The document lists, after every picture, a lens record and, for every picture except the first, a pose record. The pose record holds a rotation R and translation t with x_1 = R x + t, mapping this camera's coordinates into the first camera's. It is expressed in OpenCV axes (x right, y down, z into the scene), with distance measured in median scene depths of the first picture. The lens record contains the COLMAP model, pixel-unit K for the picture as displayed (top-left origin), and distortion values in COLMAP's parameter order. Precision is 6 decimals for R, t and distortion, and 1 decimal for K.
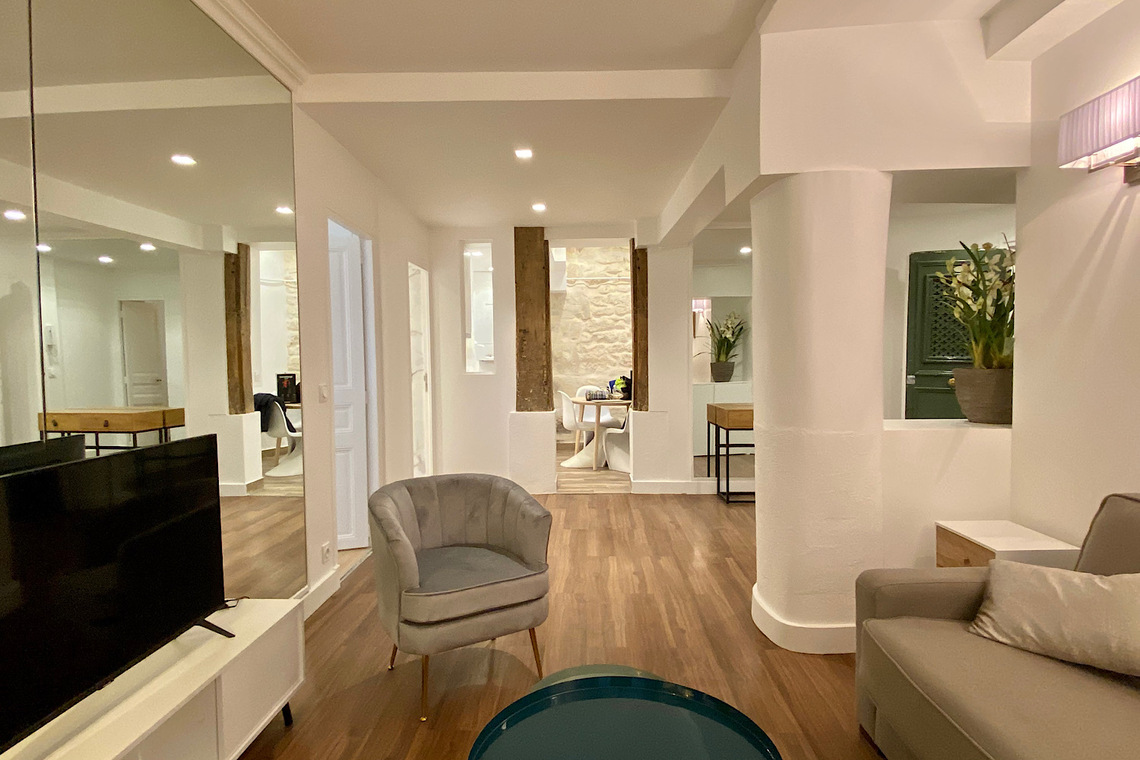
lens RADIAL K [[605.7, 0, 572.8], [0, 605.7, 376.0], [0, 0, 1]] dist [-0.000058, -0.000005]
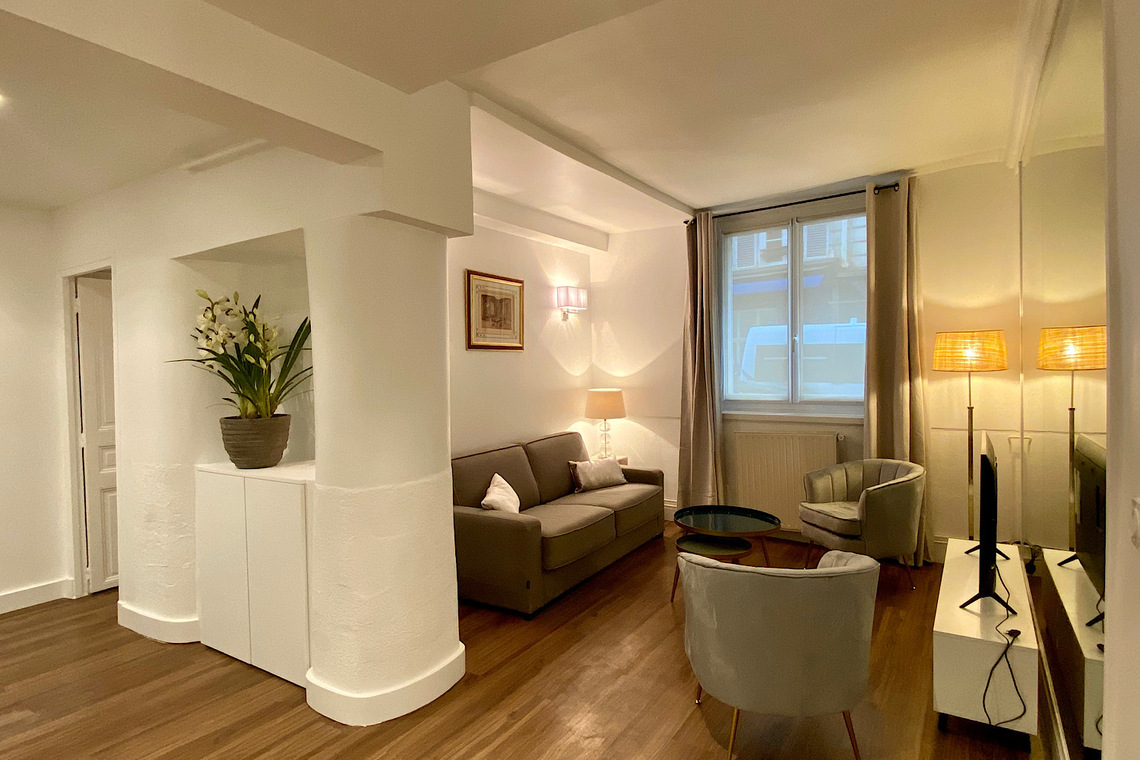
lens RADIAL K [[605.7, 0, 572.8], [0, 605.7, 376.0], [0, 0, 1]] dist [-0.000058, -0.000005]
pose [[-0.851934, 0.034651, 0.522502, -0.230938], [0.055156, 0.998196, 0.023734, -0.052395], [-0.520737, 0.049039, -0.852308, 1.055907]]
